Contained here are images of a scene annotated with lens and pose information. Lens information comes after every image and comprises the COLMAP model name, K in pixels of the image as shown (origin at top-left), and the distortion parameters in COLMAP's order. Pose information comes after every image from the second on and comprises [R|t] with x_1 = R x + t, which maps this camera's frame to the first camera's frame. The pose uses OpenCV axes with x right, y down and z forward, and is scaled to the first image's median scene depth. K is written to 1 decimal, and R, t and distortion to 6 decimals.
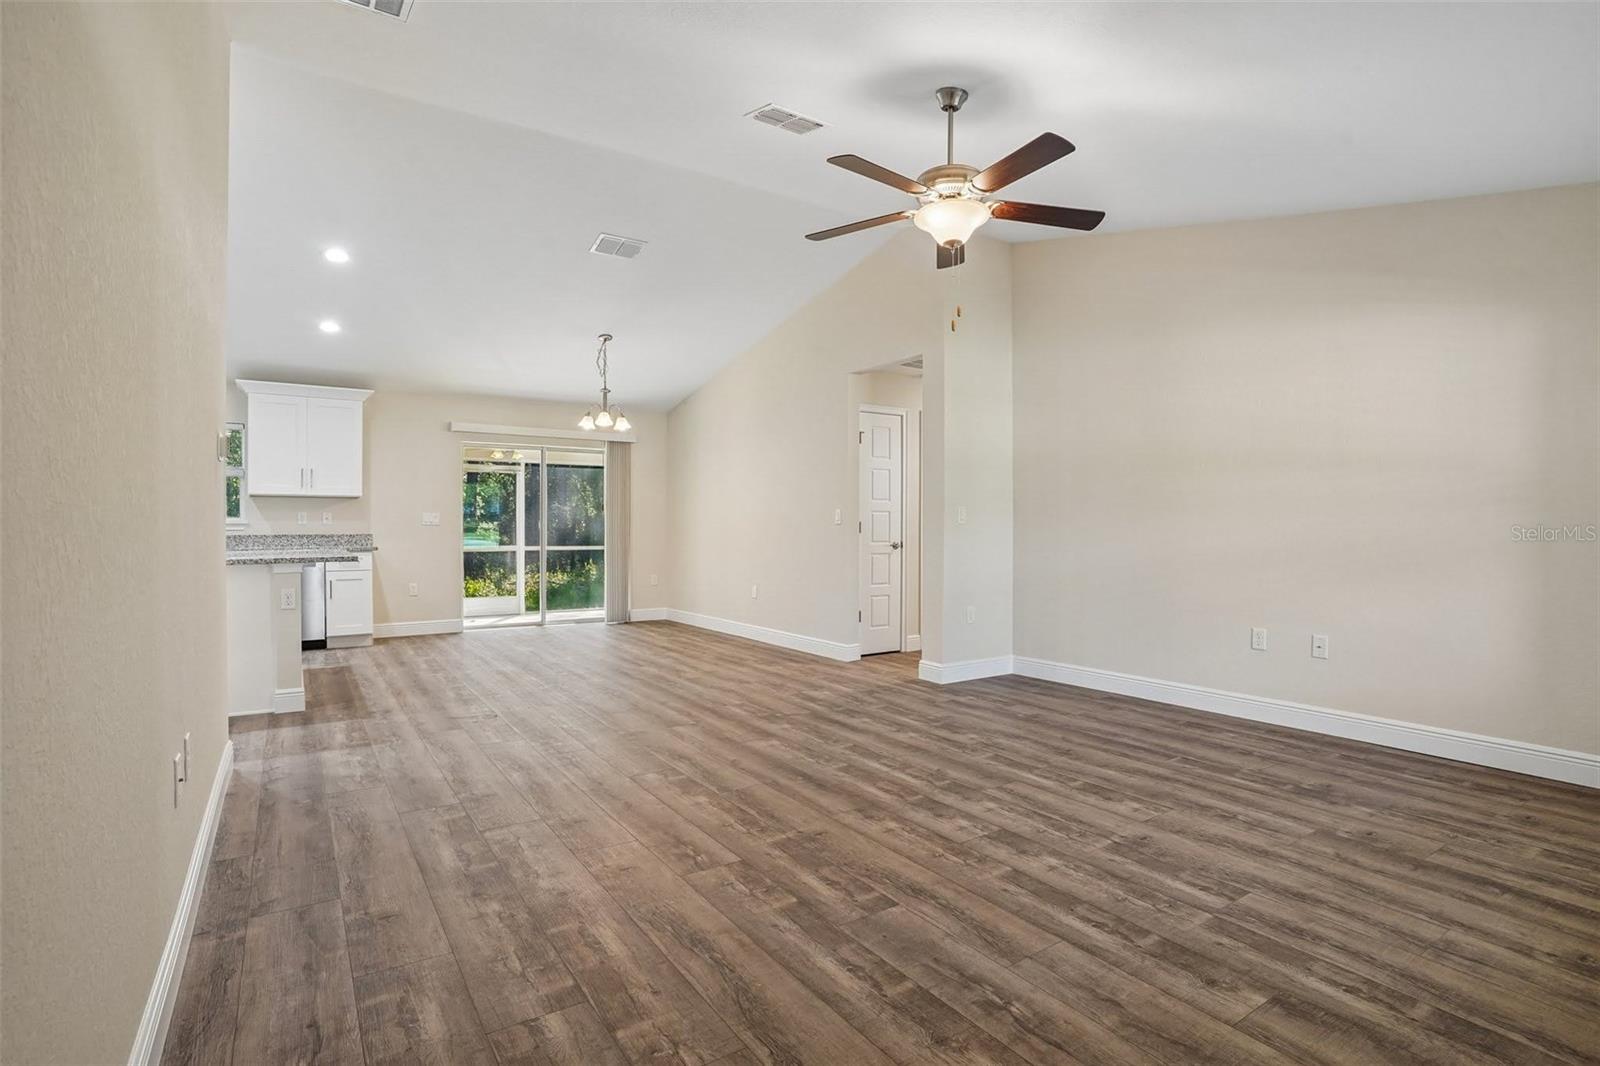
lens RADIAL K [[783.6, 0, 800.0], [0, 783.6, 533.0], [0, 0, 1]] dist [-0.081774, 0.037097]
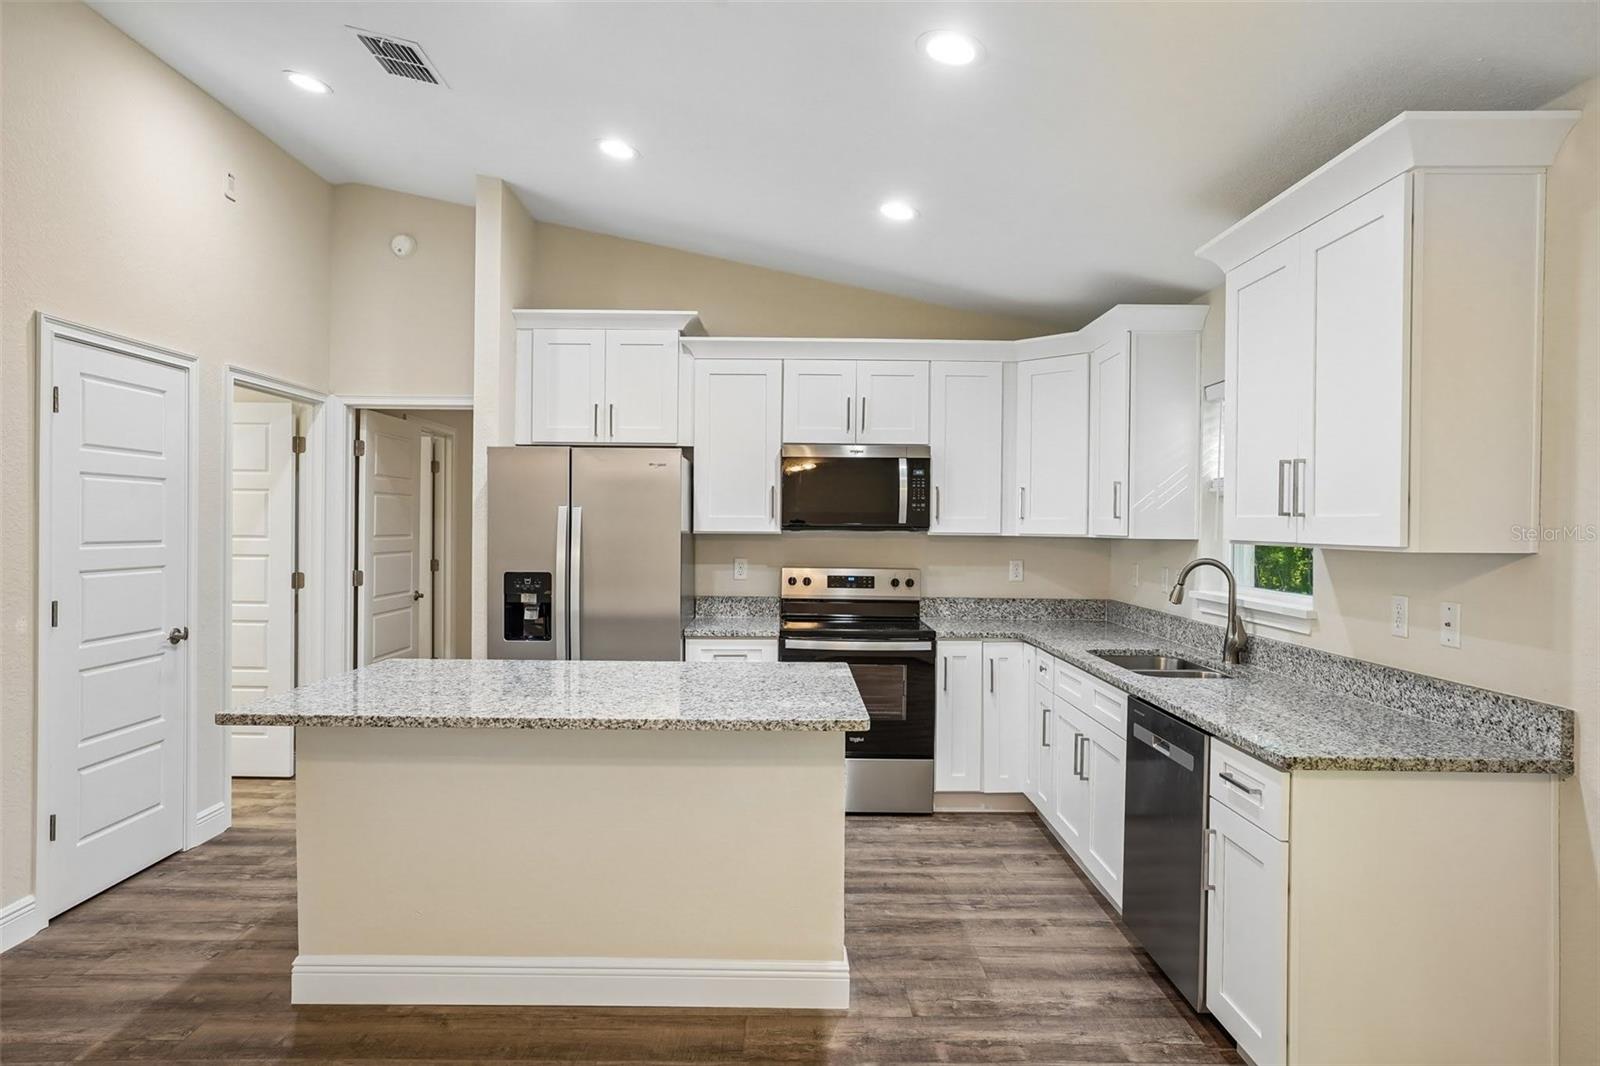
lens RADIAL K [[938.6, 0, 800.0], [0, 938.6, 533.0], [0, 0, 1]] dist [-0.051907, 0.048840]
pose [[-0.551187, 0.002645, -0.834378, -0.249258], [-0.016090, 0.999775, 0.013798, -0.065321], [0.834227, 0.021030, -0.551021, 1.207572]]
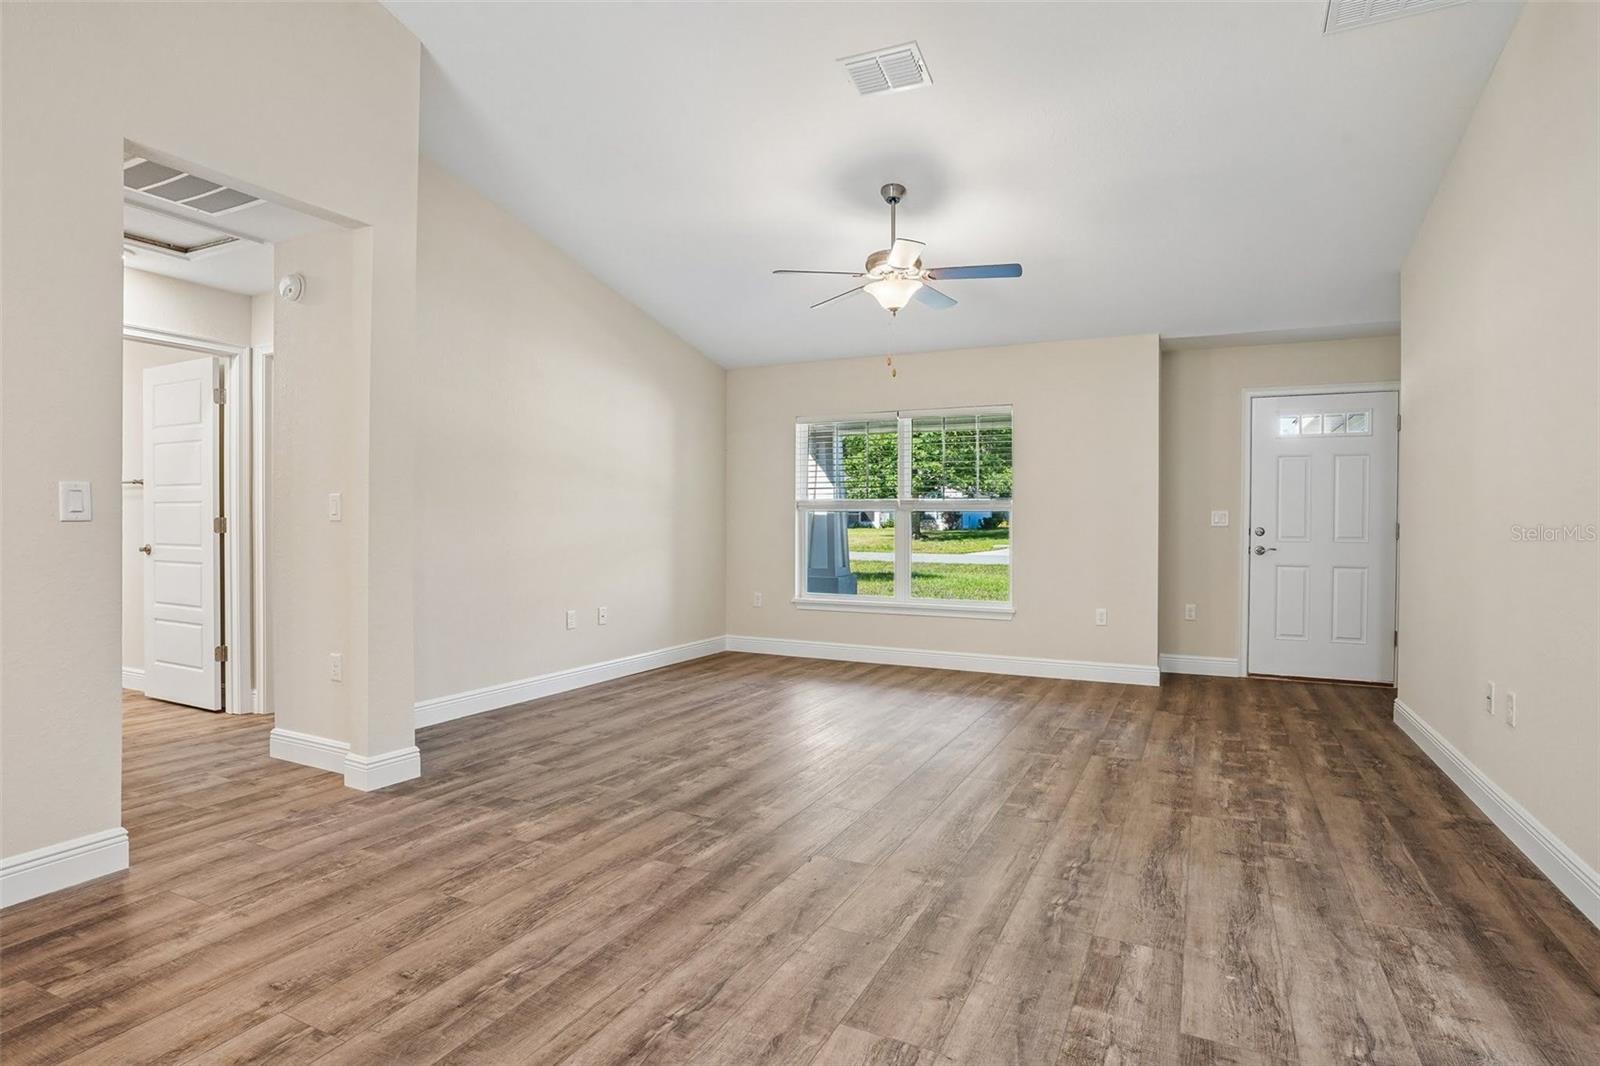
lens RADIAL K [[835.2, 0, 800.0], [0, 835.2, 533.0], [0, 0, 1]] dist [-0.072249, 0.044772]
pose [[-0.499455, -0.016084, 0.866190, -0.490559], [0.001070, 0.999815, 0.019182, -0.013320], [-0.866339, 0.010508, -0.499346, 0.963373]]
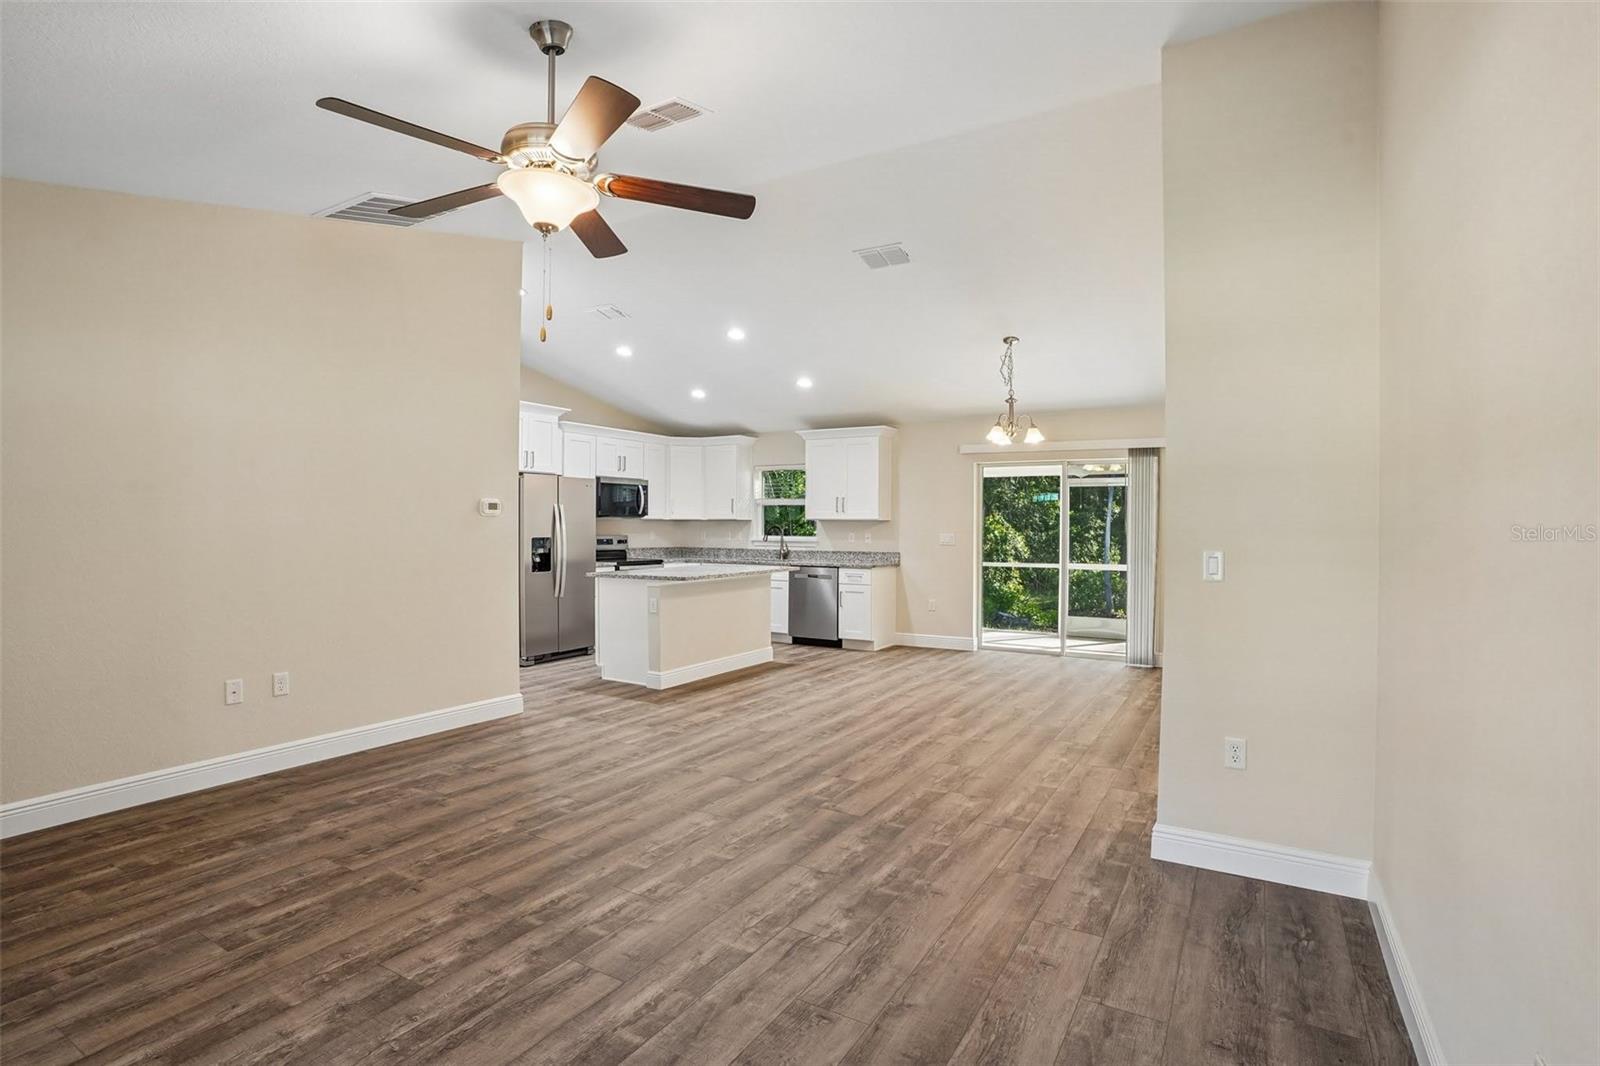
lens RADIAL K [[783.6, 0, 800.0], [0, 783.6, 533.0], [0, 0, 1]] dist [-0.081774, 0.037097]
pose [[0.427723, 0.011627, -0.903835, 0.523038], [-0.012363, 0.999899, 0.007012, -0.041741], [0.903825, 0.008175, 0.427824, 0.474789]]
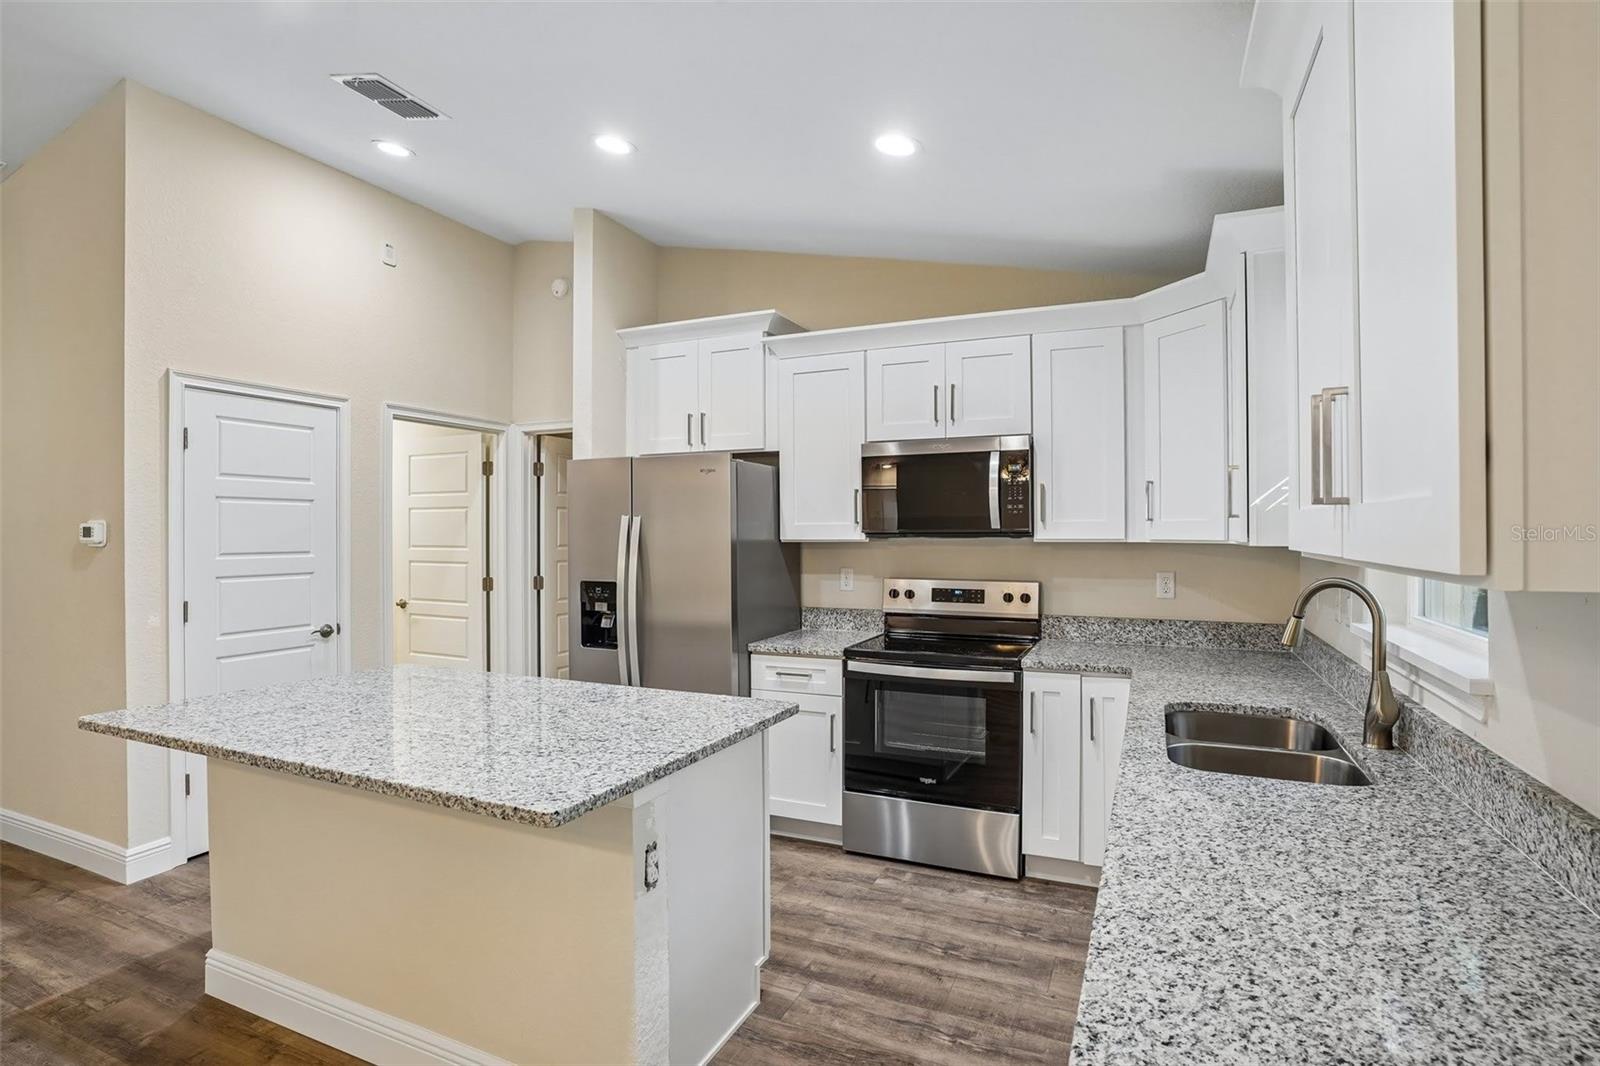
lens RADIAL K [[794.3, 0, 800.0], [0, 794.3, 533.0], [0, 0, 1]] dist [-0.079081, 0.037014]
pose [[-0.849578, 0.004279, -0.527446, -0.545049], [-0.000812, 0.999955, 0.009421, -0.065903], [0.527463, 0.008432, -0.849536, 1.249020]]
